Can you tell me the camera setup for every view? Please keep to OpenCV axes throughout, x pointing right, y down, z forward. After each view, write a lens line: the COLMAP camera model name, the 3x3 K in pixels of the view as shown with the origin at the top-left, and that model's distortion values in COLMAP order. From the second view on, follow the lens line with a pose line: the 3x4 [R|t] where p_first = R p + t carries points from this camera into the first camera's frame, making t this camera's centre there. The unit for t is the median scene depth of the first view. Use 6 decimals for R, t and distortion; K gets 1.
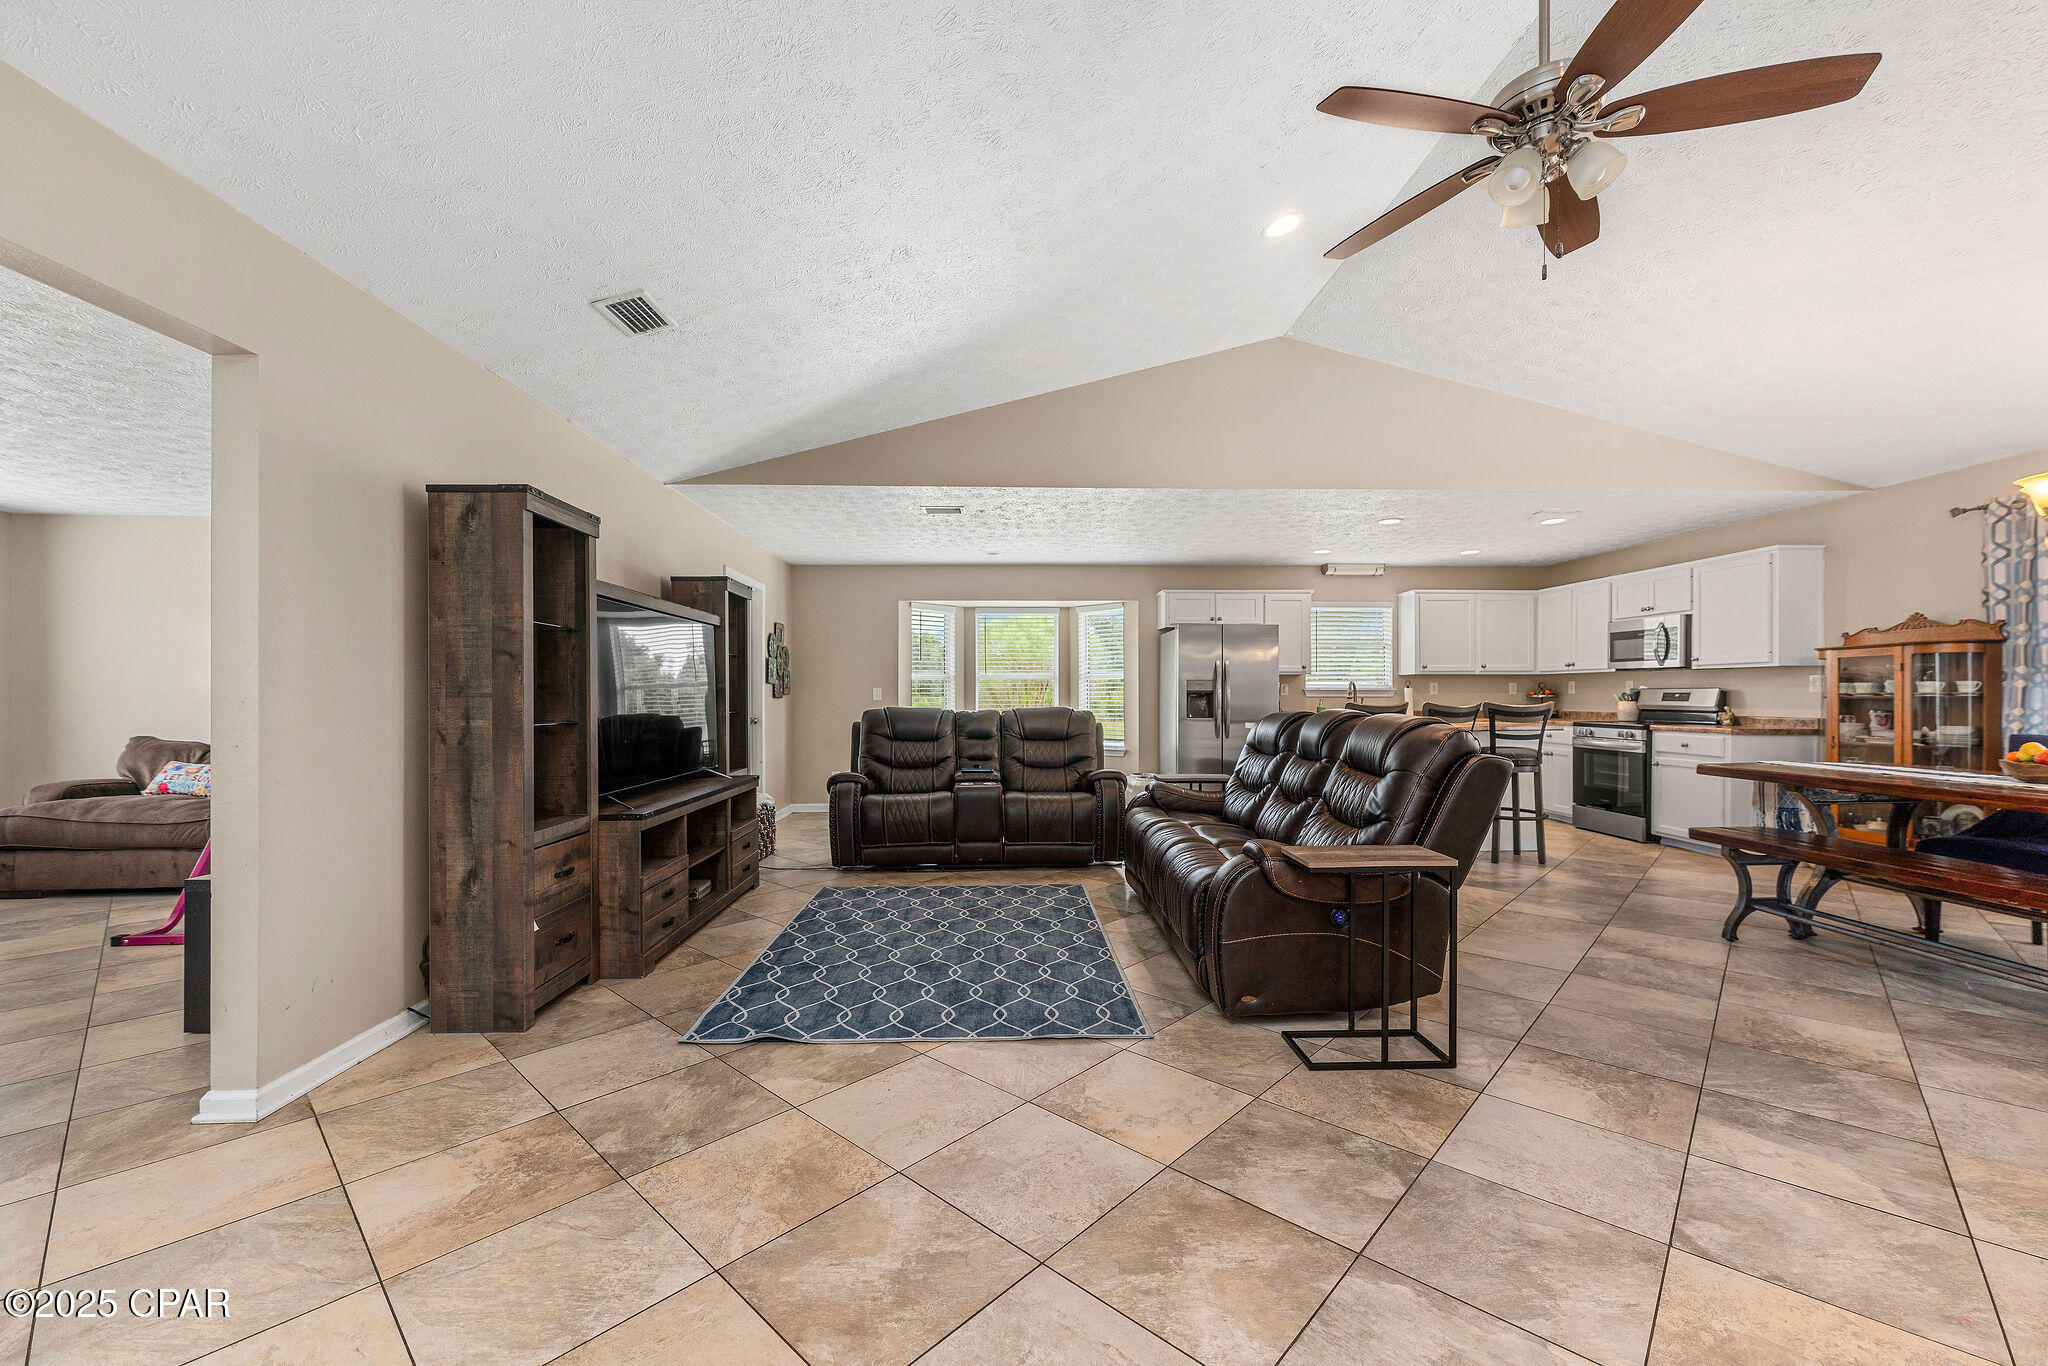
lens RADIAL K [[815.9, 0, 1021.3], [0, 815.9, 696.5], [0, 0, 1]] dist [0.000858, 0.000021]
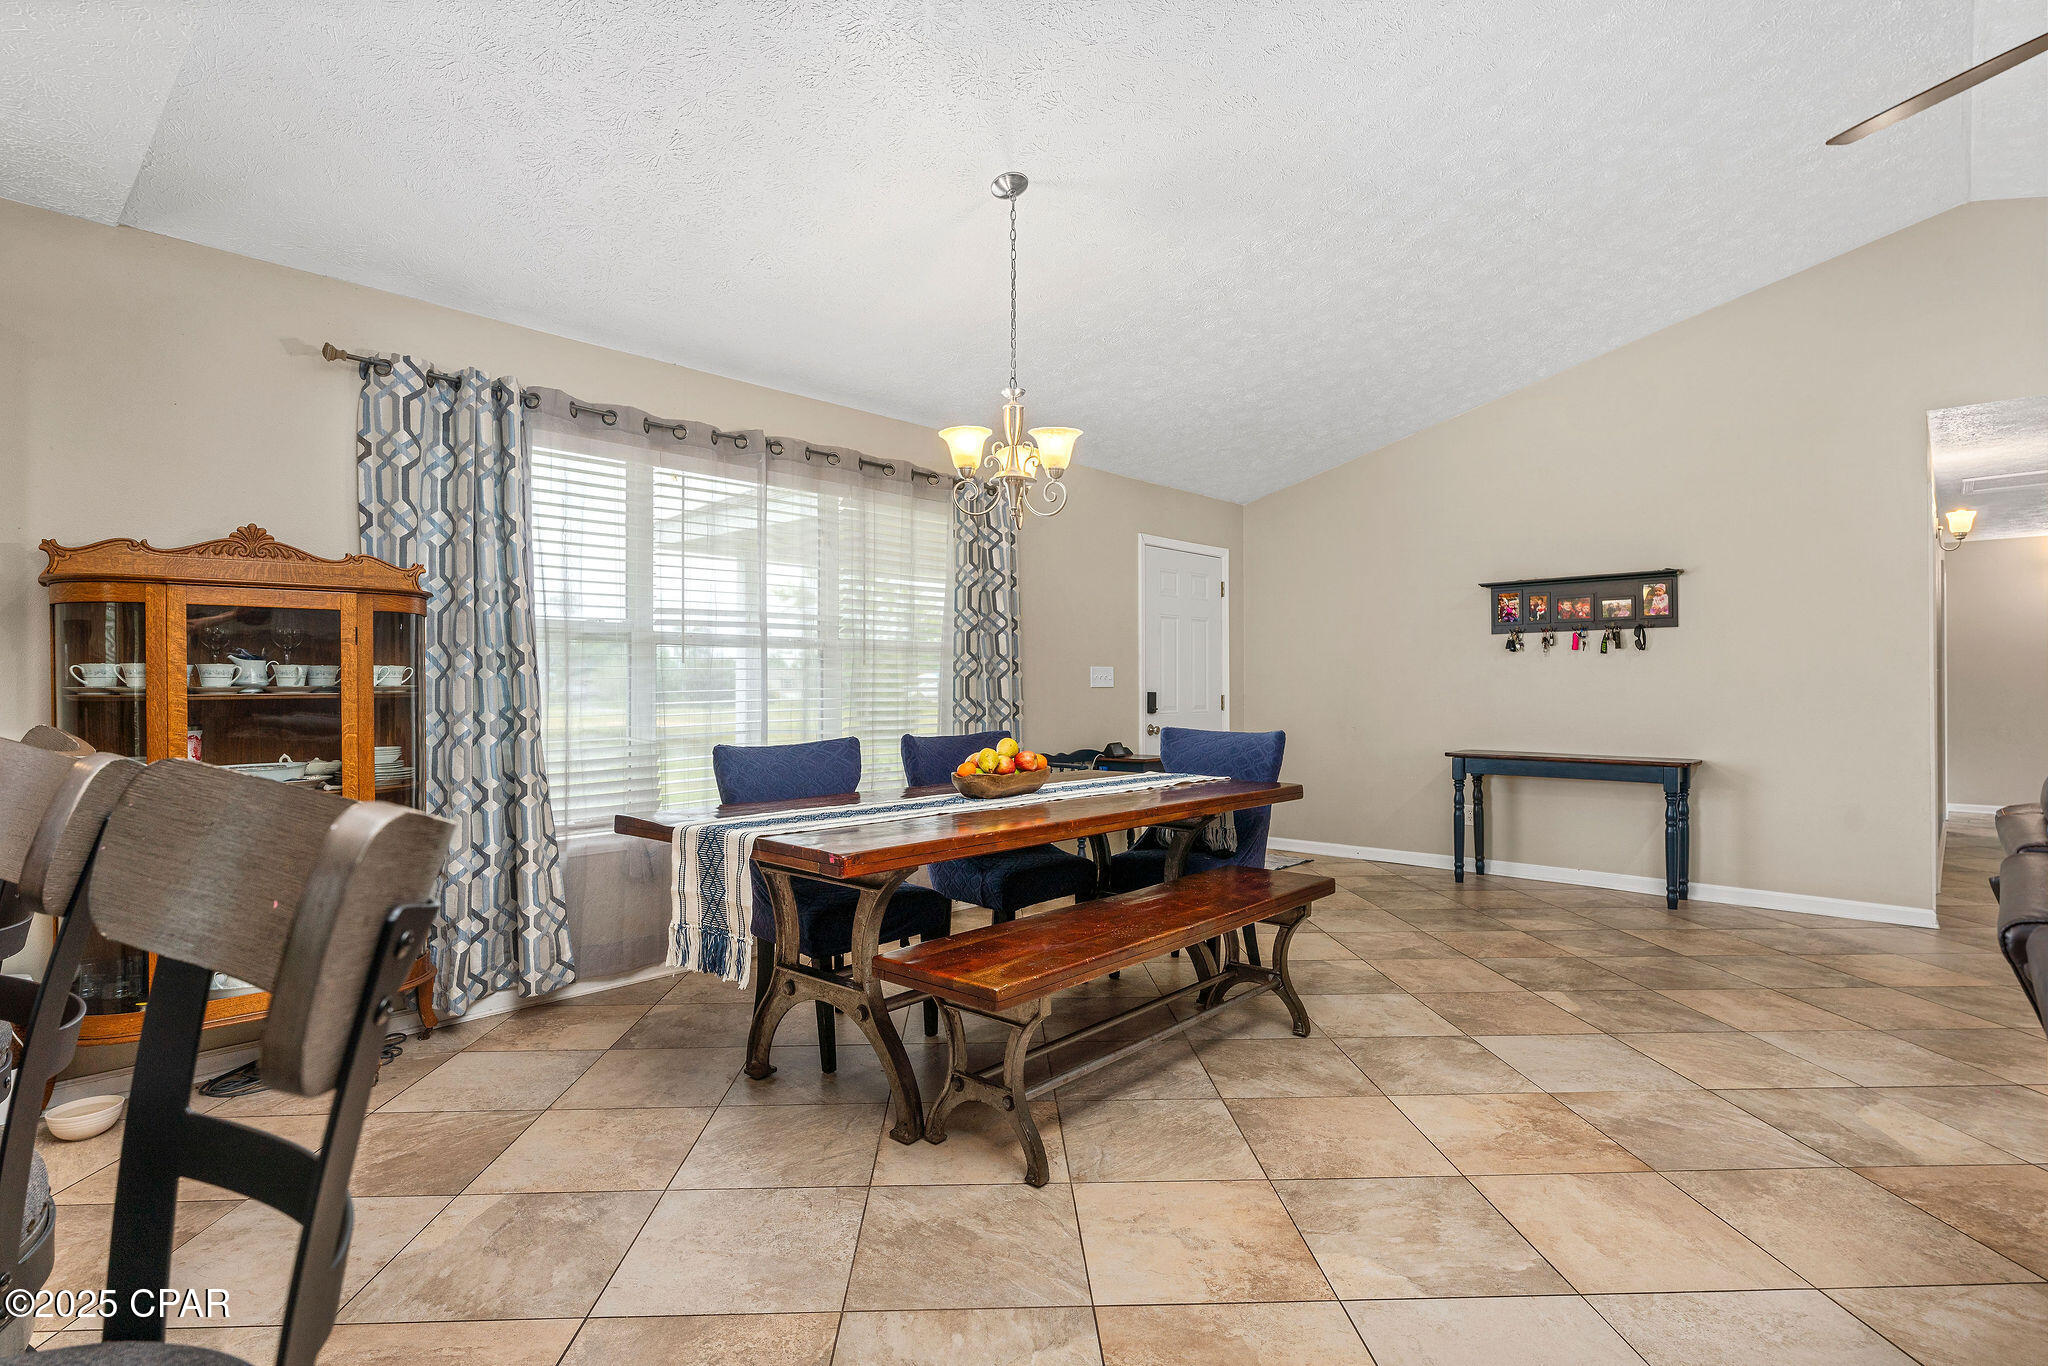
lens RADIAL K [[1013.5, 0, 1024.0], [0, 1013.5, 683.0], [0, 0, 1]] dist [0.002307, 0.000113]
pose [[-0.710487, 0.006348, 0.703682, 0.358559], [0.005207, 0.999979, -0.003764, -0.002716], [-0.703691, 0.000990, -0.710505, 1.178345]]
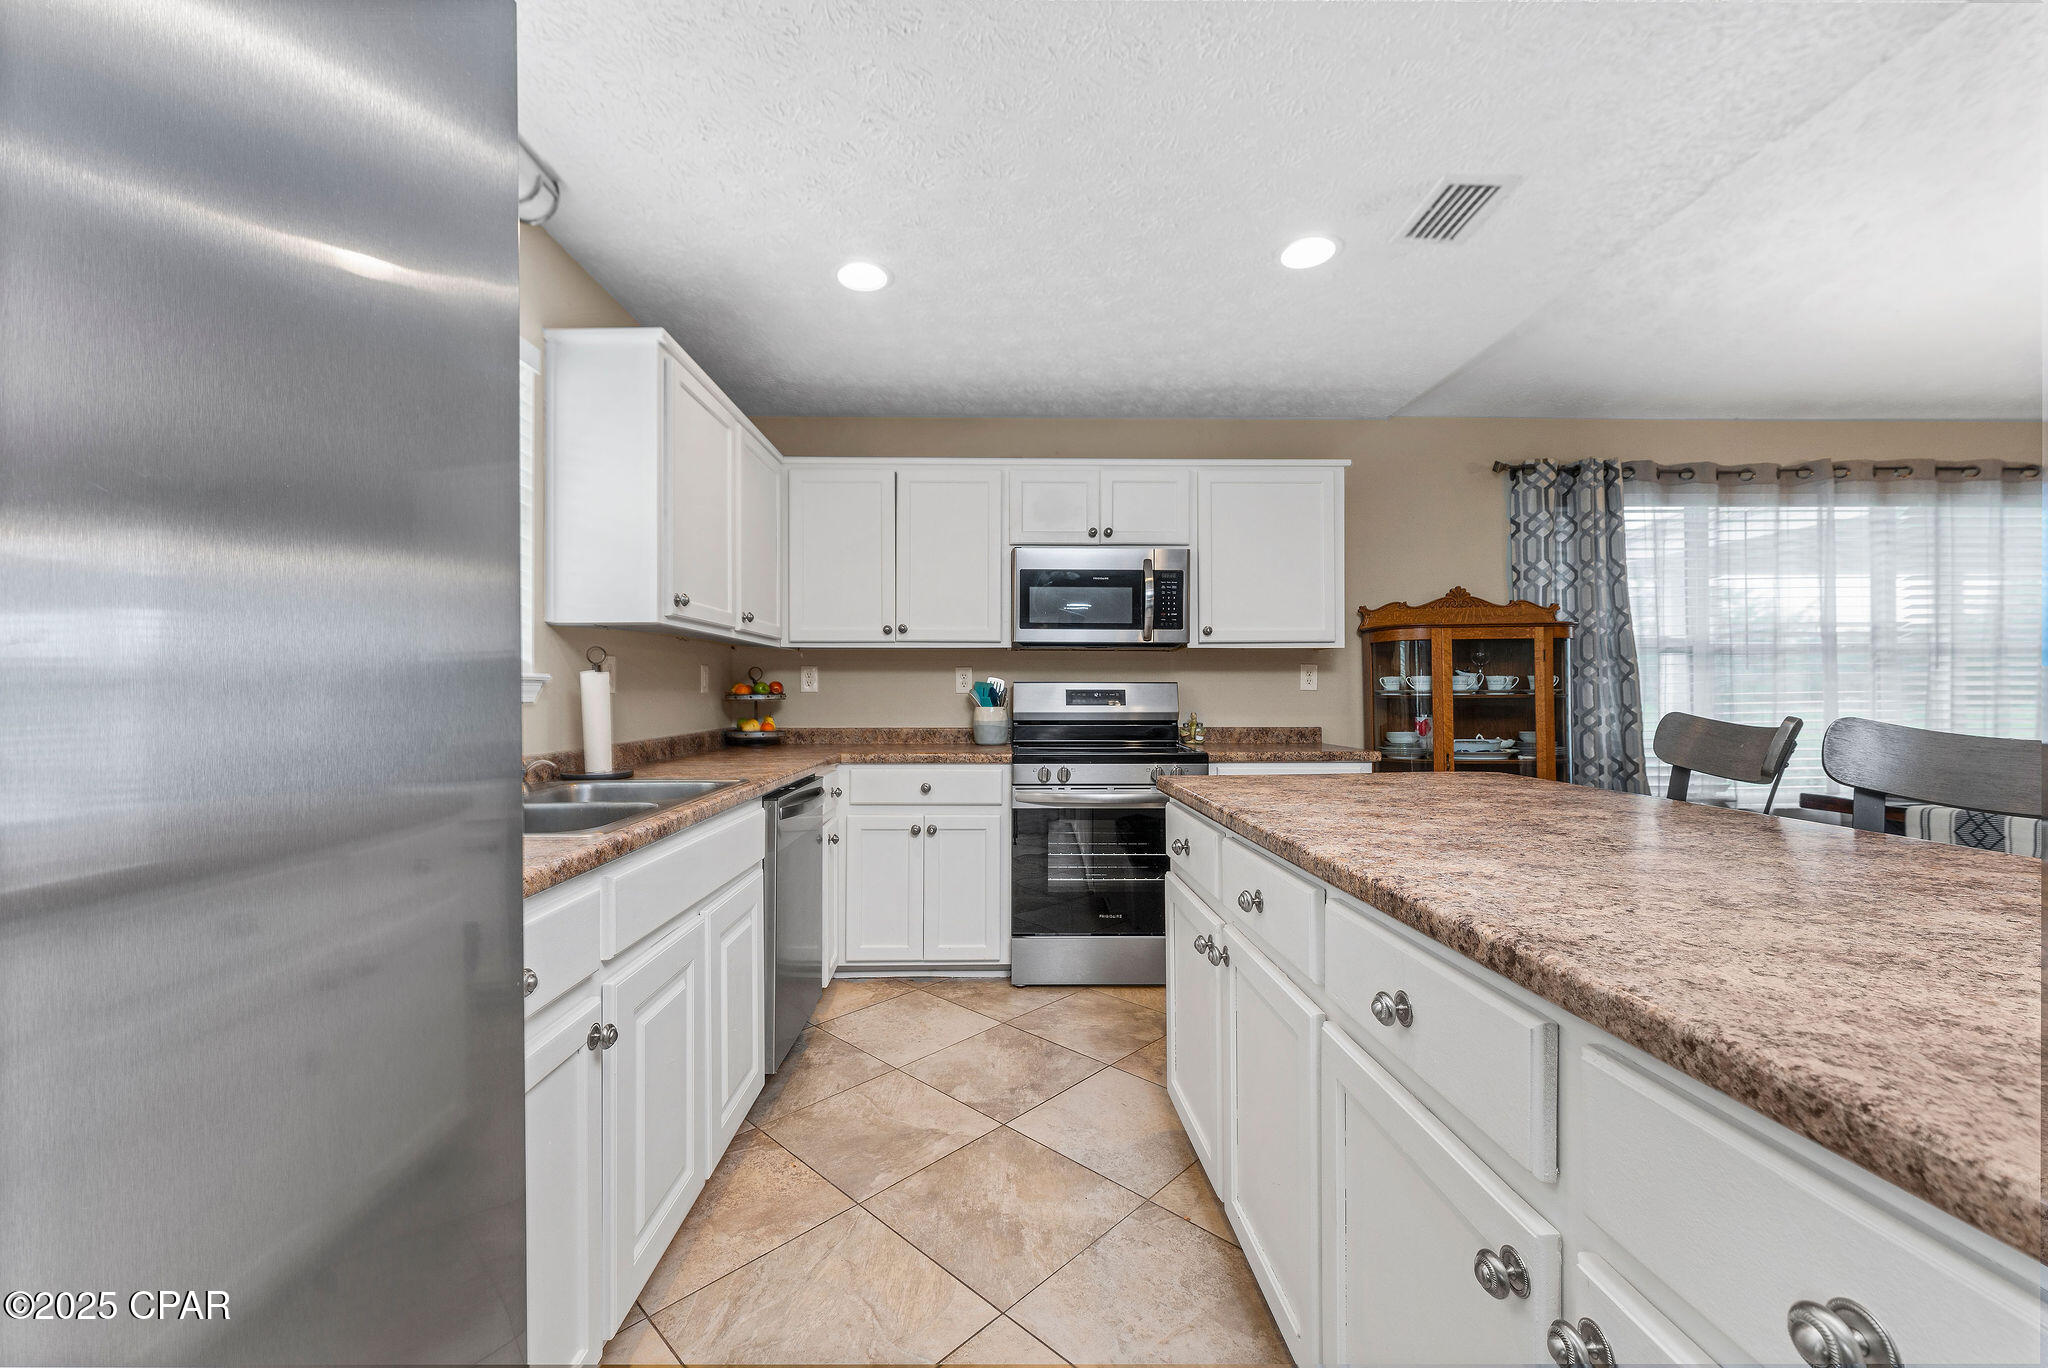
lens RADIAL K [[815.9, 0, 1021.3], [0, 815.9, 697.5], [0, 0, 1]] dist [0.000858, 0.000021]
pose [[0.018080, 0.000184, 0.999837, 0.337391], [0.004750, 0.999989, -0.000270, 0.000401], [-0.999825, 0.004755, 0.018079, 1.489251]]
